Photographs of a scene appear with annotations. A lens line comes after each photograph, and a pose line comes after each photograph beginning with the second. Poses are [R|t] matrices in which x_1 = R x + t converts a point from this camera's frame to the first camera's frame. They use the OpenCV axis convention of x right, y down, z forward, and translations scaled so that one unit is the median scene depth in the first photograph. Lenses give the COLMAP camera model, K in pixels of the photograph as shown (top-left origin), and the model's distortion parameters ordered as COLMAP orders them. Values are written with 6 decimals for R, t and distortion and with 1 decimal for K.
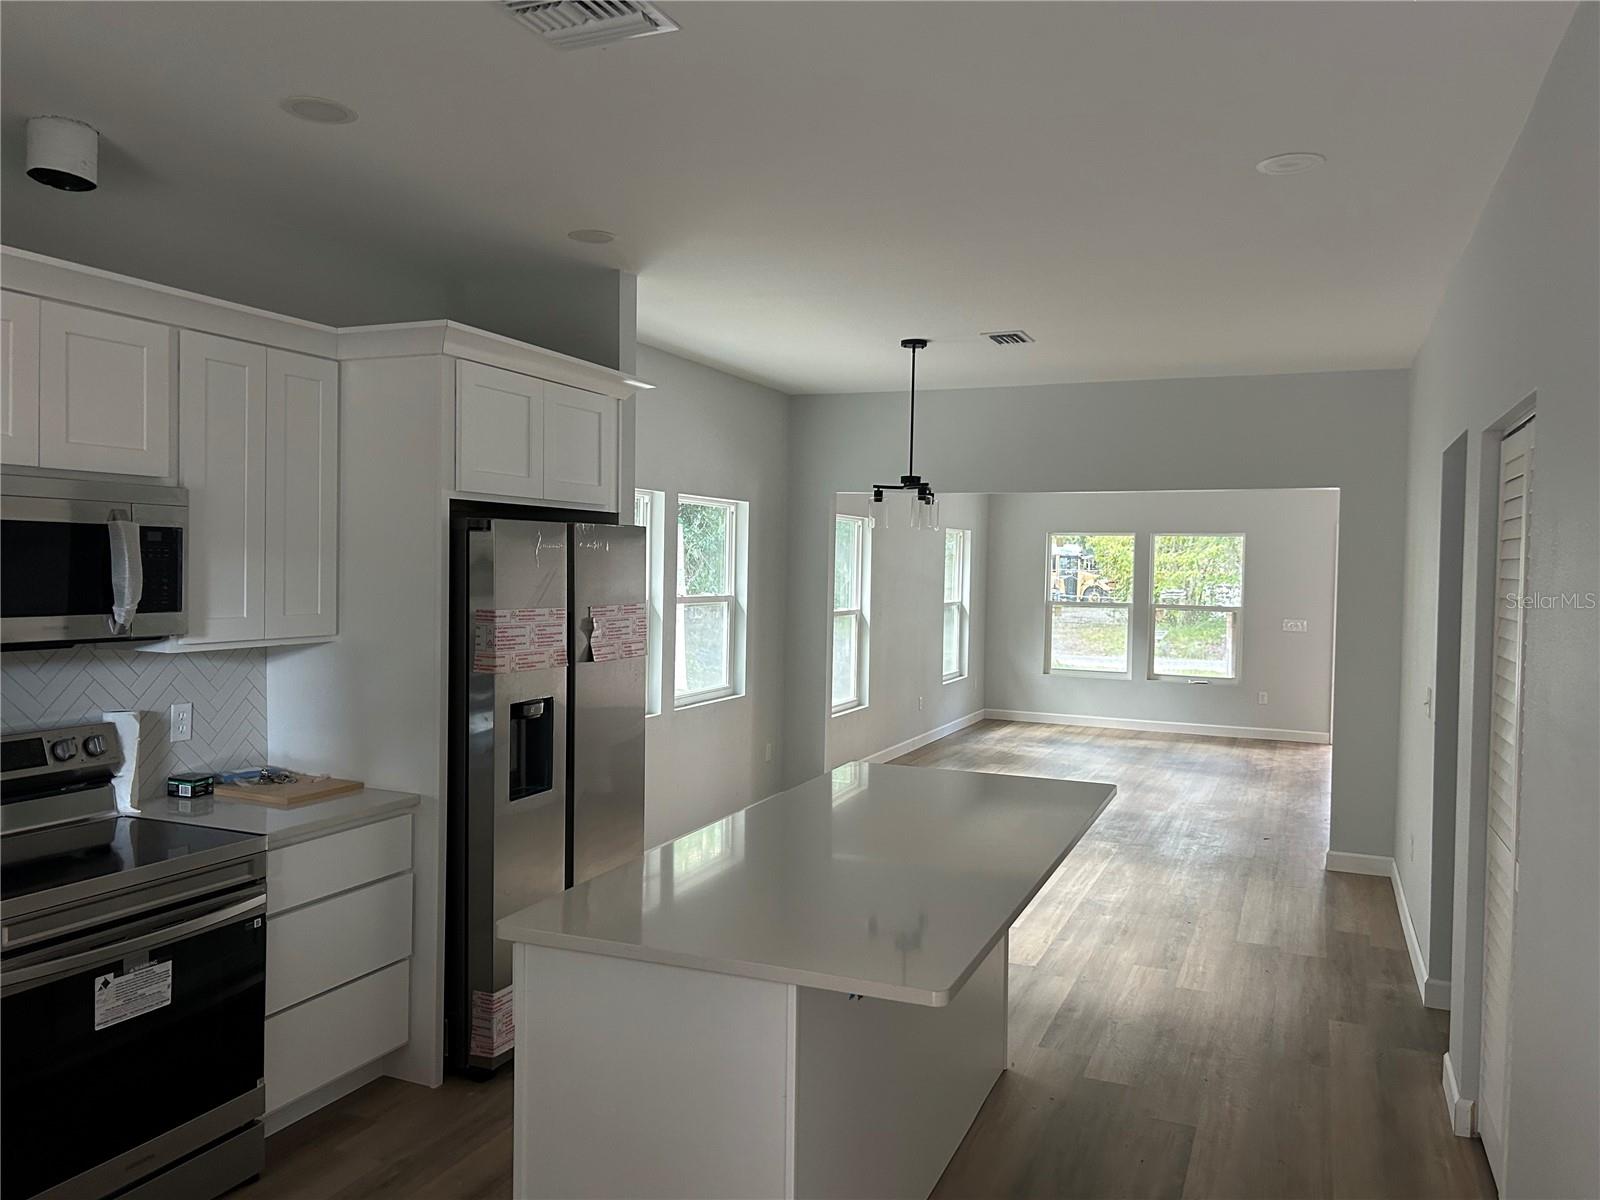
lens RADIAL K [[1205.3, 0, 797.0], [0, 1205.3, 602.9], [0, 0, 1]] dist [0.035381, -0.047280]
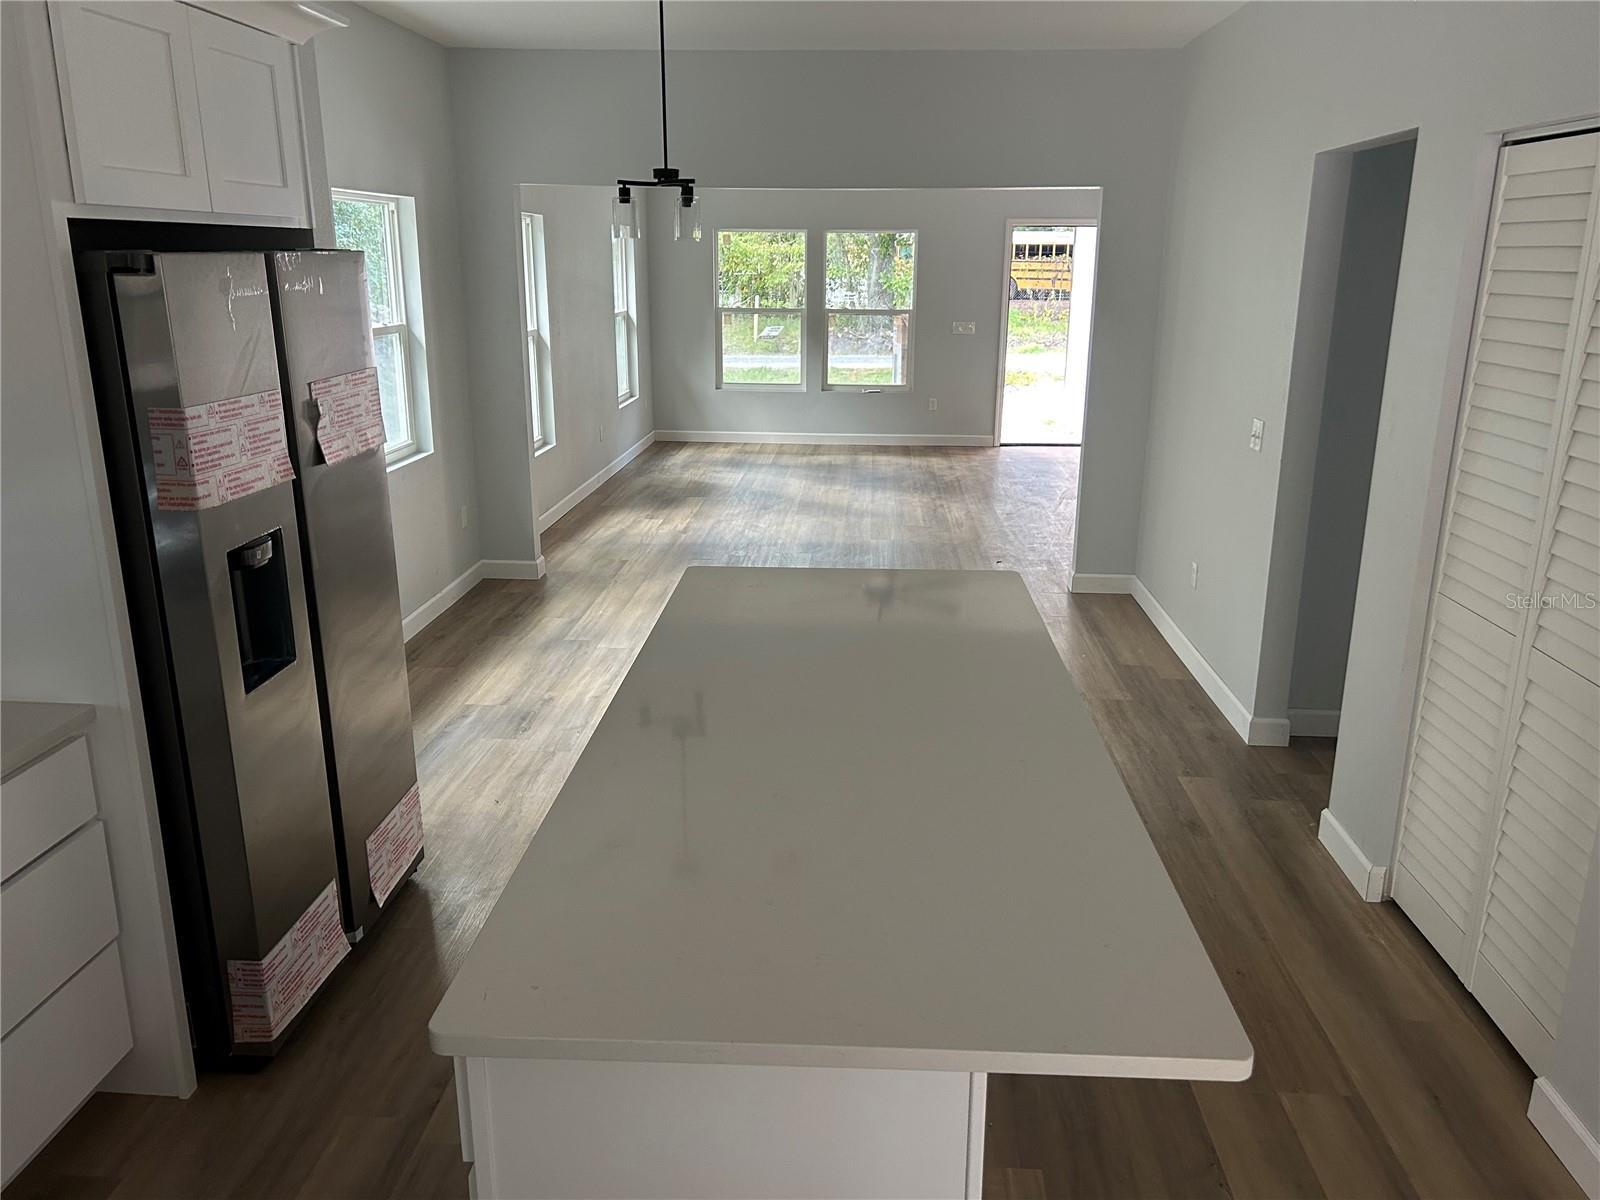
lens RADIAL K [[1205.3, 0, 810.7], [0, 1205.3, 605.8], [0, 0, 1]] dist [0.035381, -0.047280]
pose [[0.938069, -0.107693, 0.329285, -0.103965], [0.021763, 0.966900, 0.254225, -0.029299], [-0.345764, -0.231314, 0.909363, 0.194741]]
